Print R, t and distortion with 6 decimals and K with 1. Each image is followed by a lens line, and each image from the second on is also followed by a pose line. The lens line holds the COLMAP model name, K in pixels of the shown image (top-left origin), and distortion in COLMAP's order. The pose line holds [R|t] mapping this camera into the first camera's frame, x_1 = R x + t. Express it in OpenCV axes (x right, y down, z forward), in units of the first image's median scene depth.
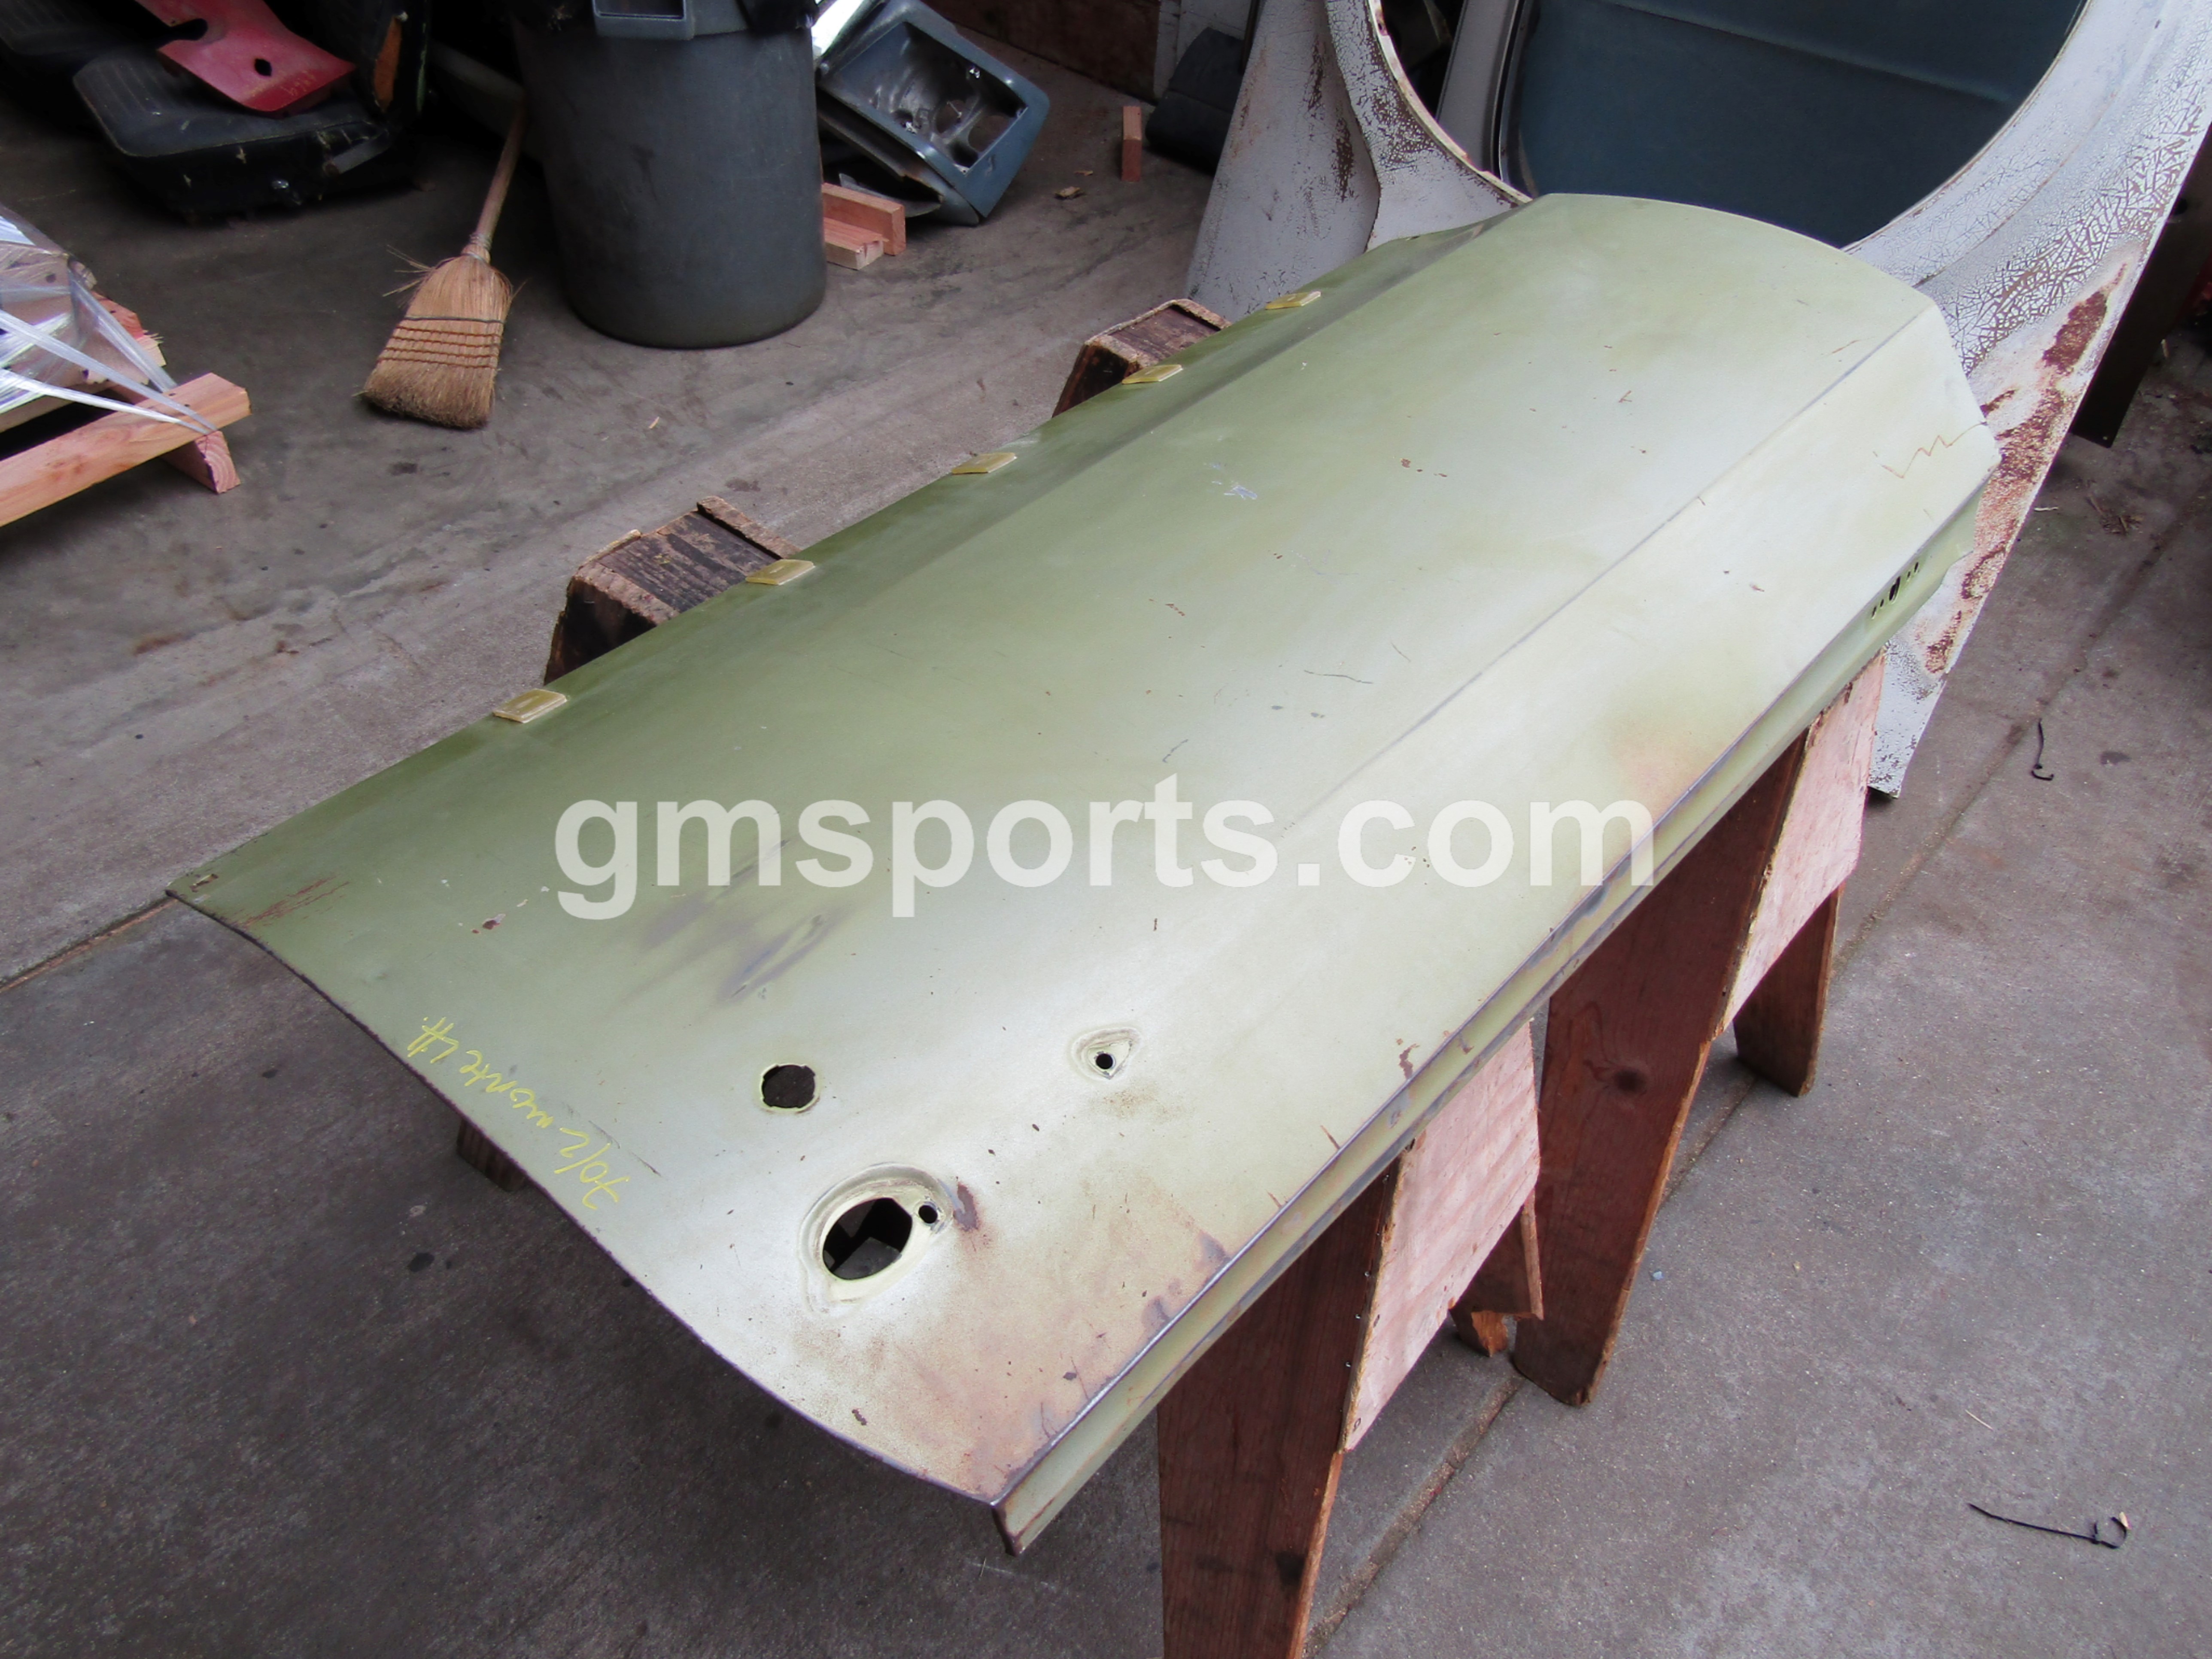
lens RADIAL K [[1580.3, 0, 1102.0], [0, 1580.3, 827.8], [0, 0, 1]] dist [-0.006685, -0.000671]
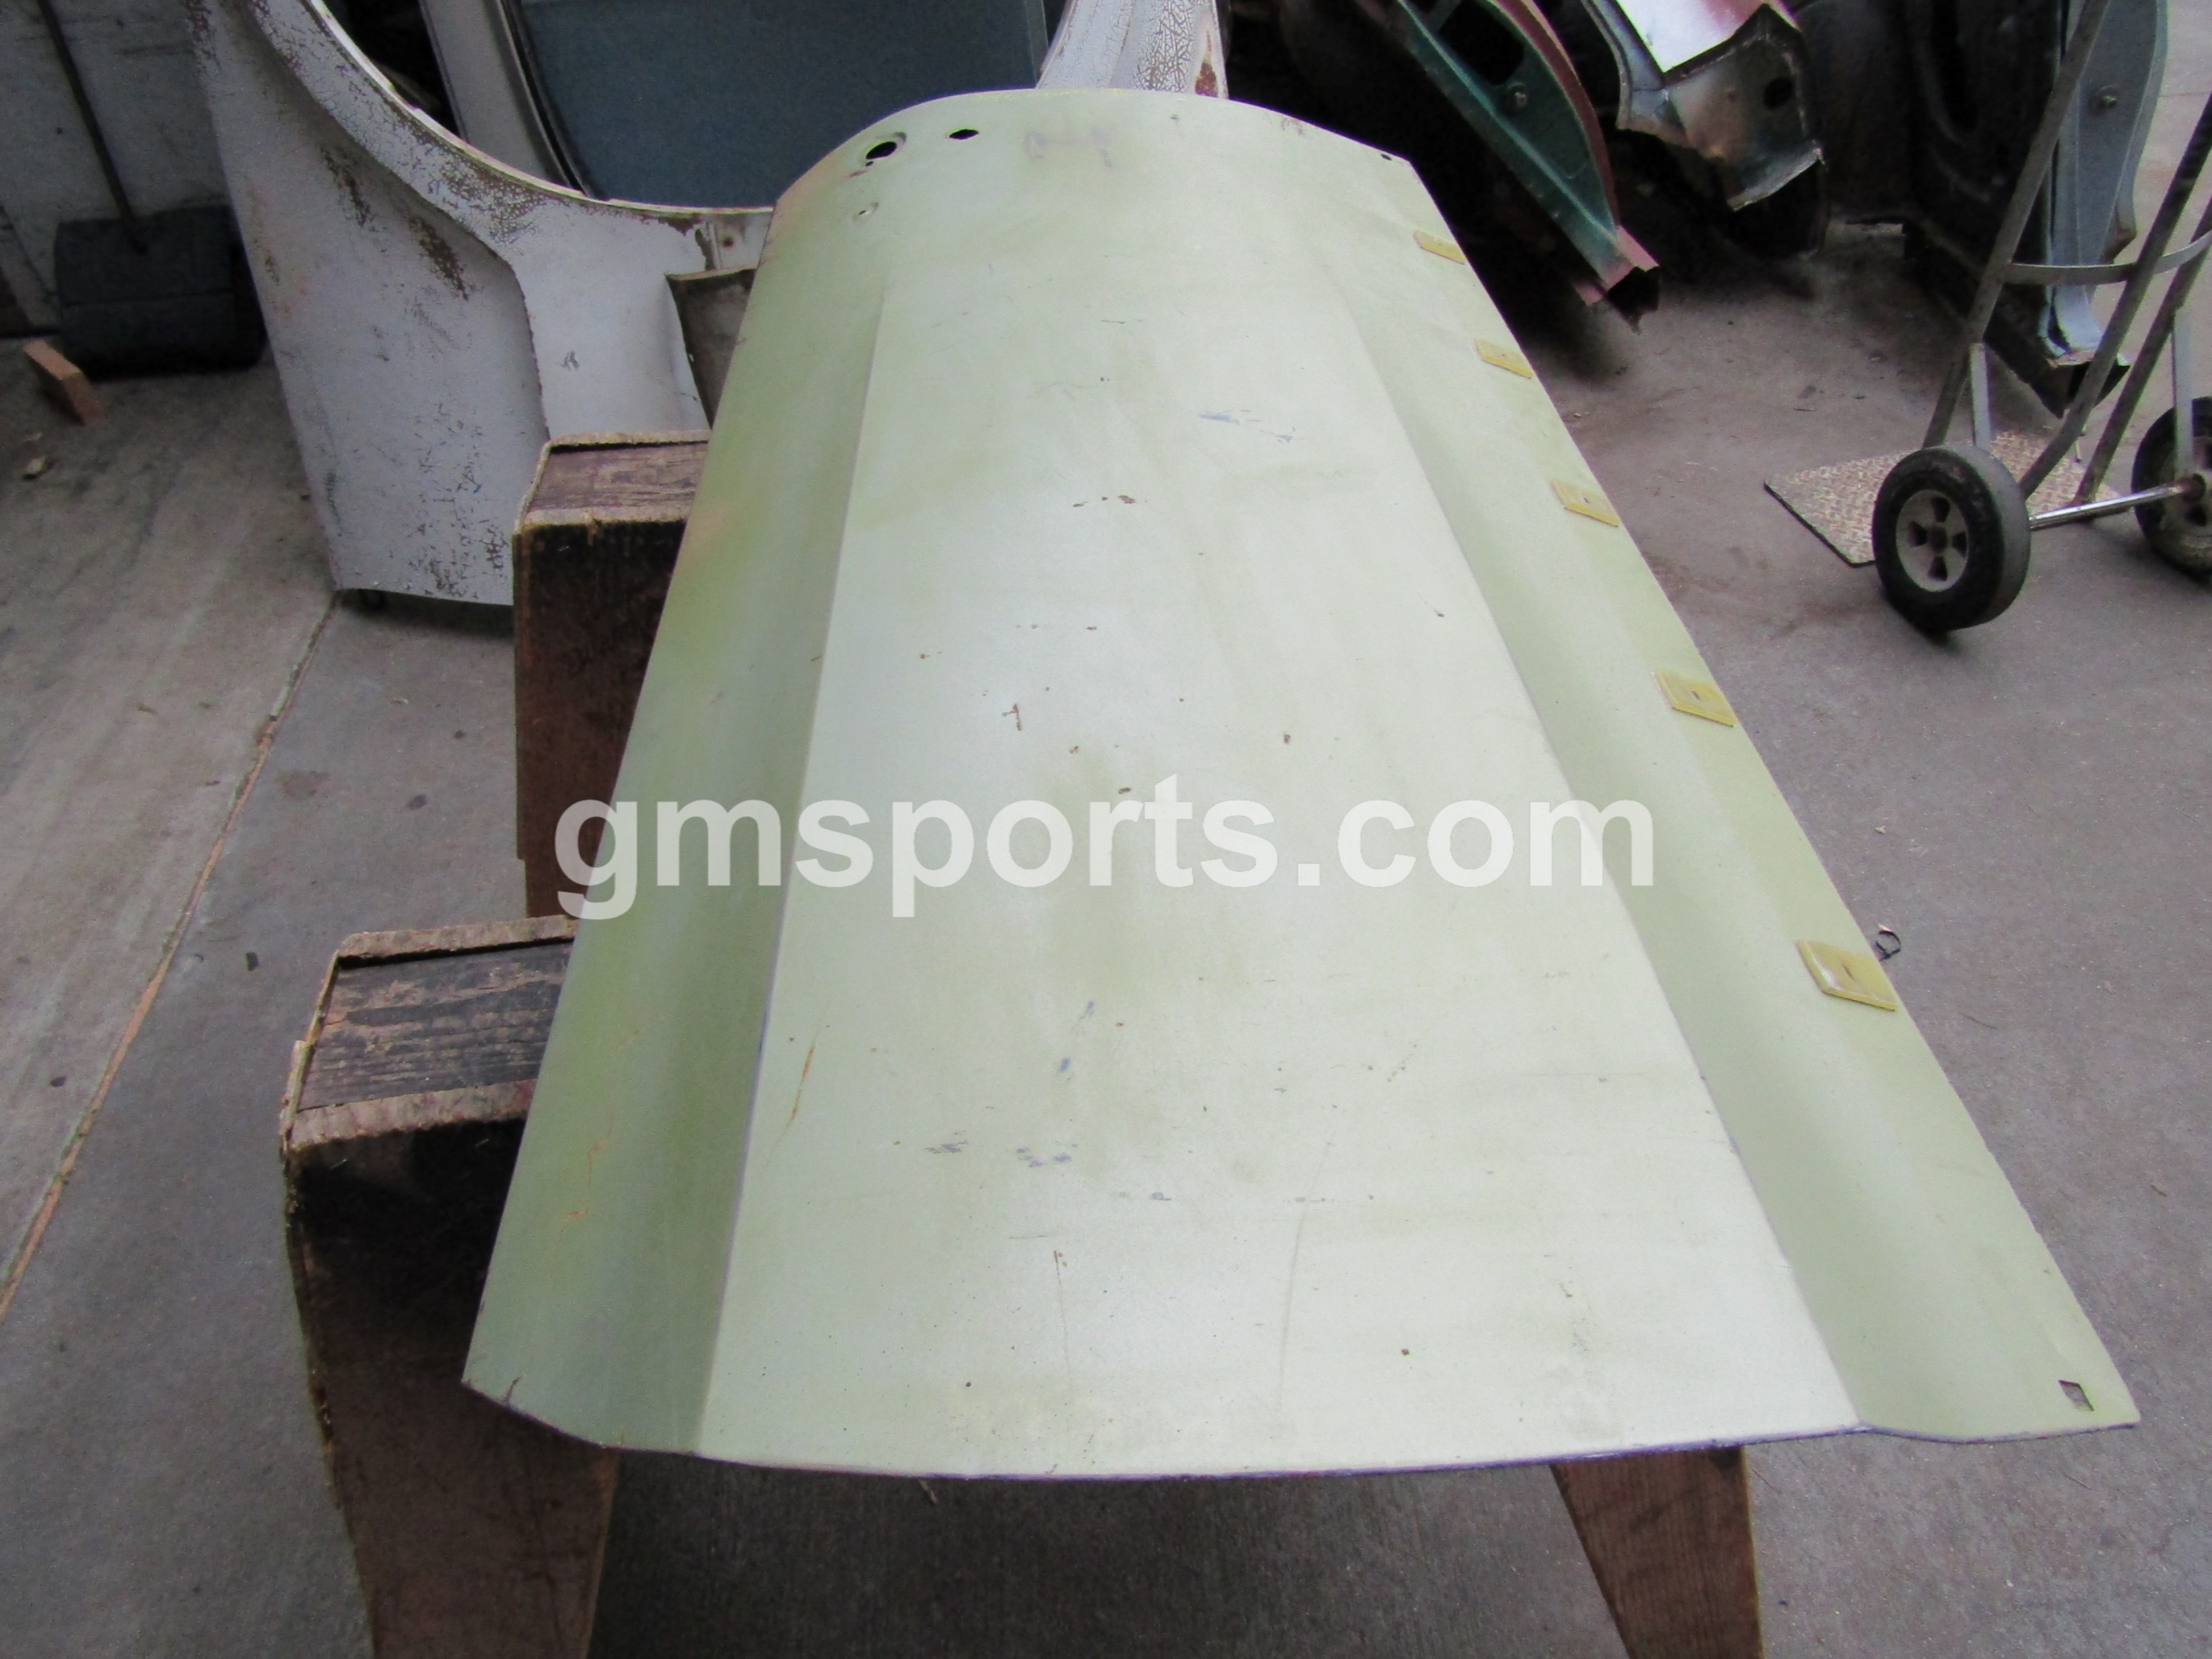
lens RADIAL K [[1580.3, 0, 1091.0], [0, 1580.3, 828.4], [0, 0, 1]] dist [-0.006685, -0.000671]
pose [[0.686607, -0.565559, 0.456852, -0.189138], [0.571783, 0.808173, 0.141140, -0.096985], [-0.449038, 0.164312, 0.878275, 0.144013]]
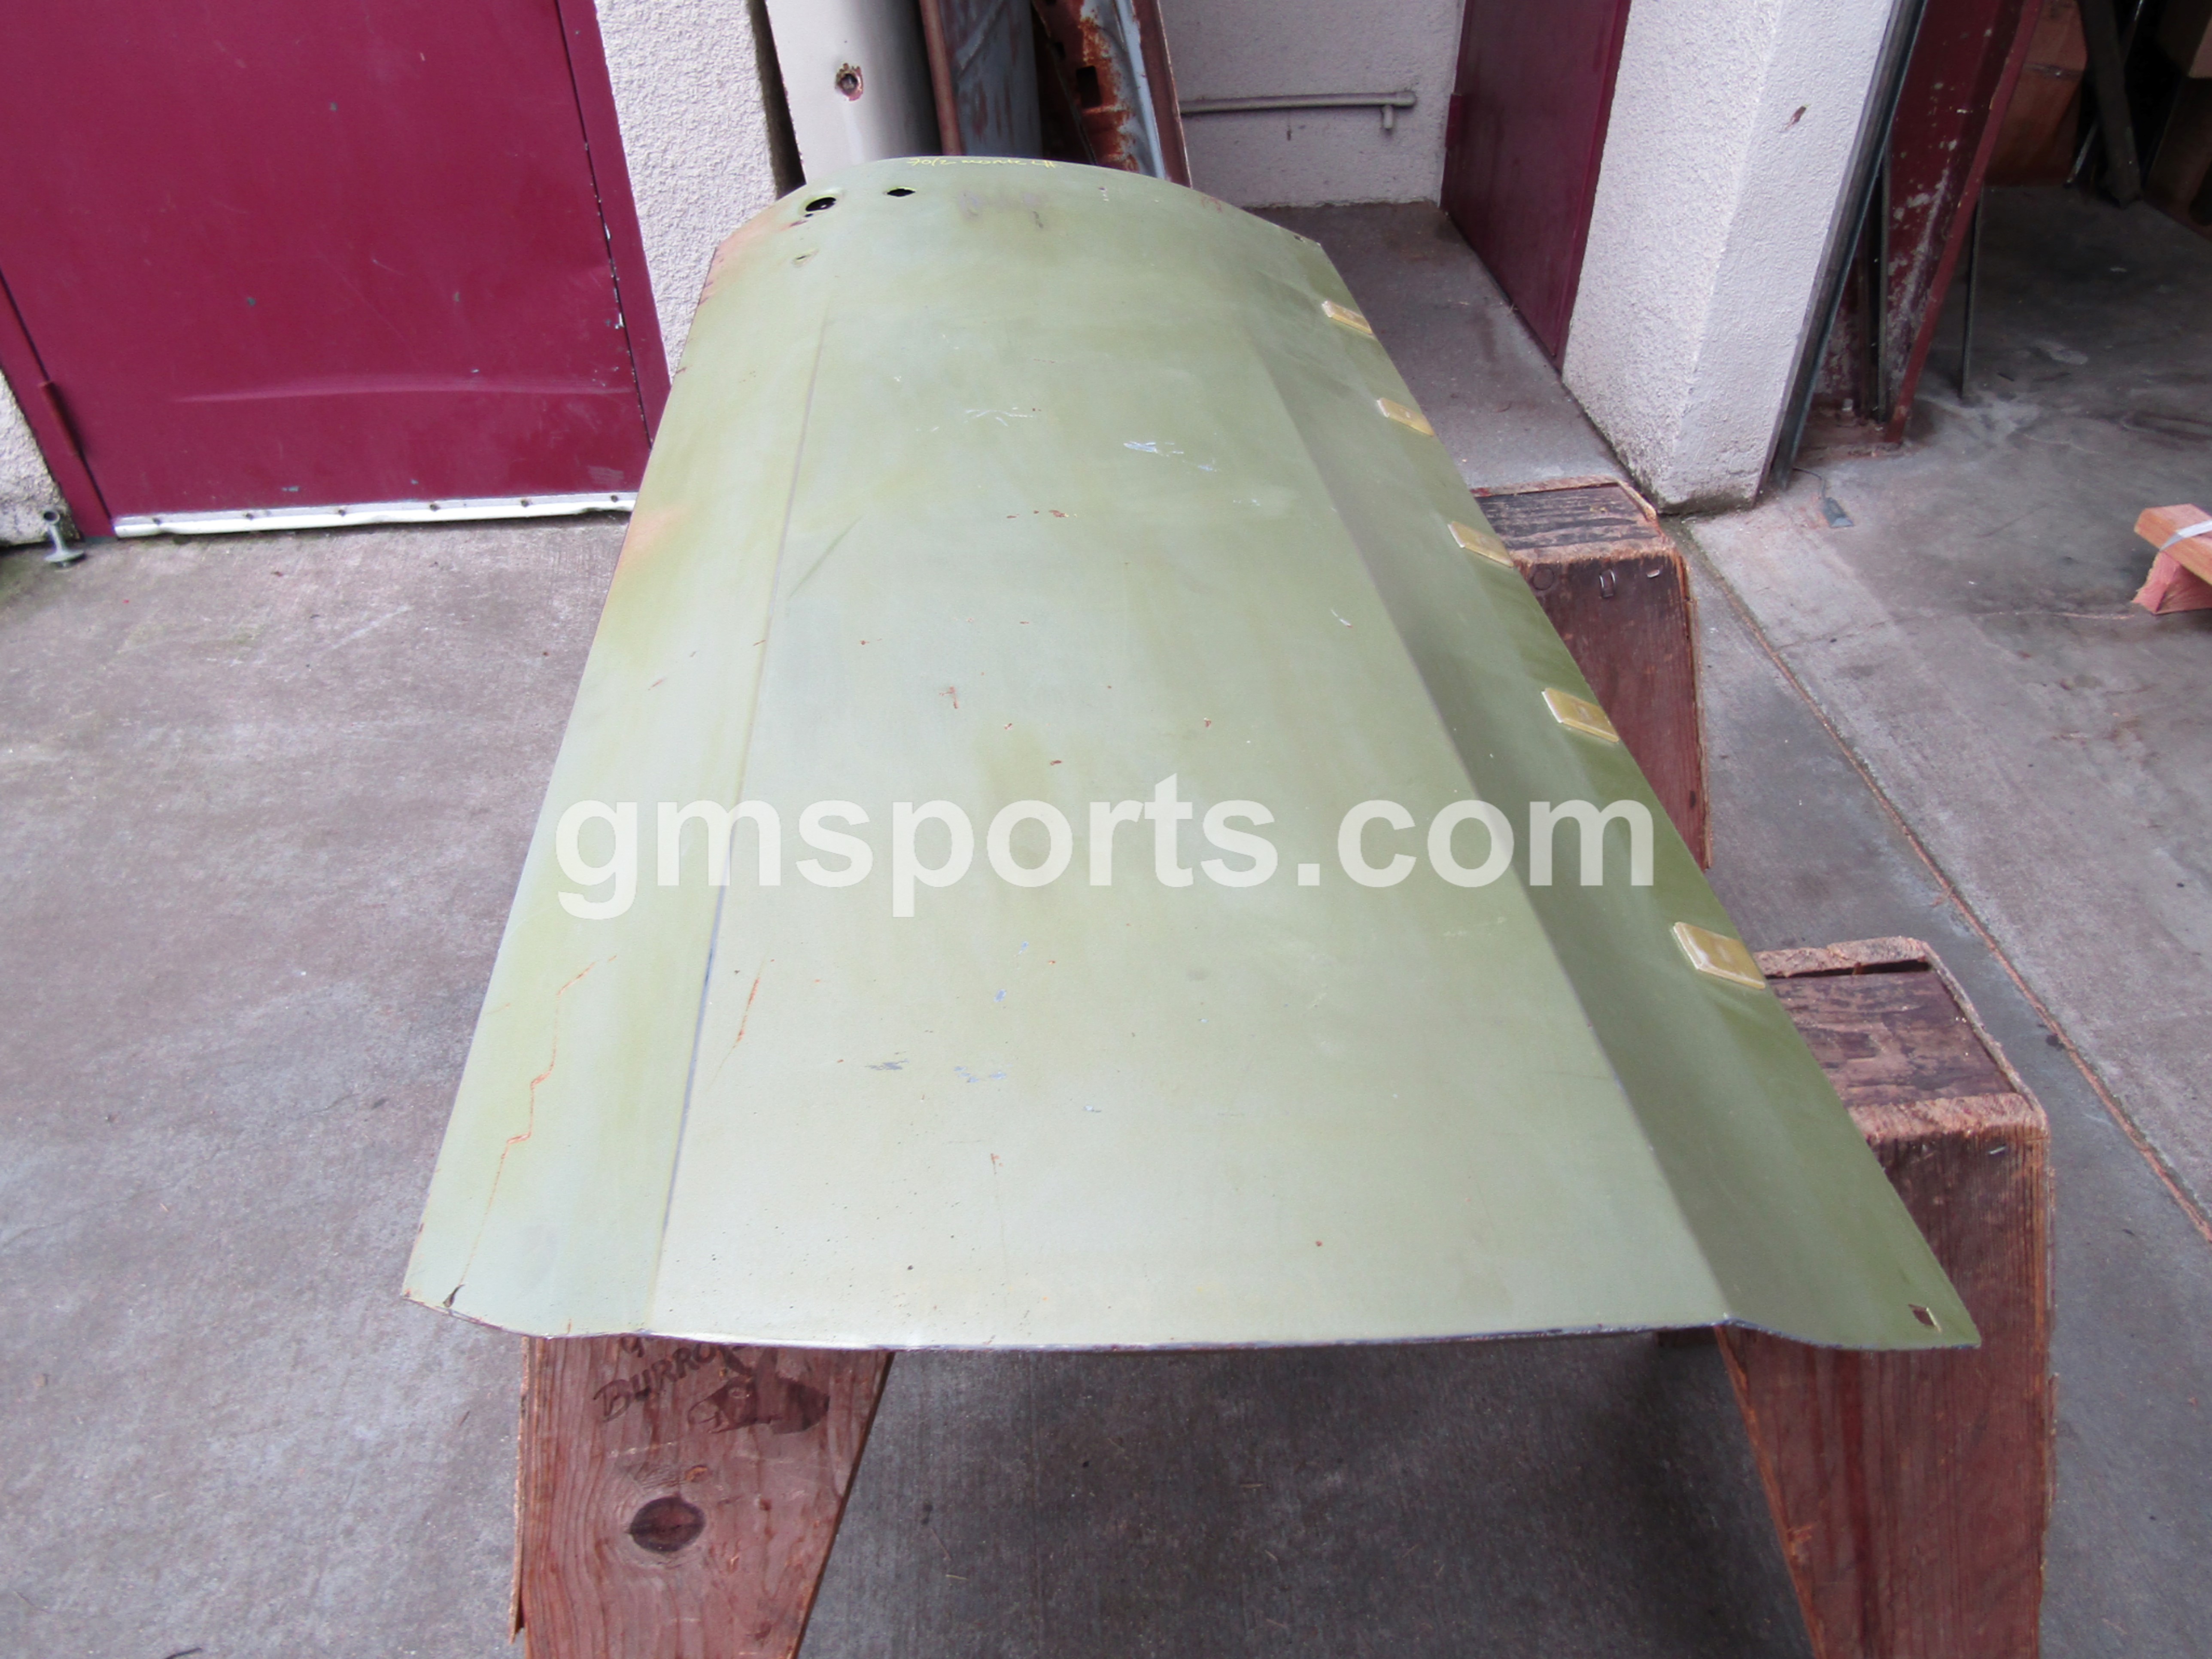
lens RADIAL K [[1580.3, 0, 1106.5], [0, 1580.3, 827.0], [0, 0, 1]] dist [-0.006685, -0.000671]
pose [[-0.676126, 0.415413, -0.608510, 0.391180], [-0.551513, 0.262294, 0.791856, -0.449236], [0.488556, 0.870996, 0.051762, 0.570460]]
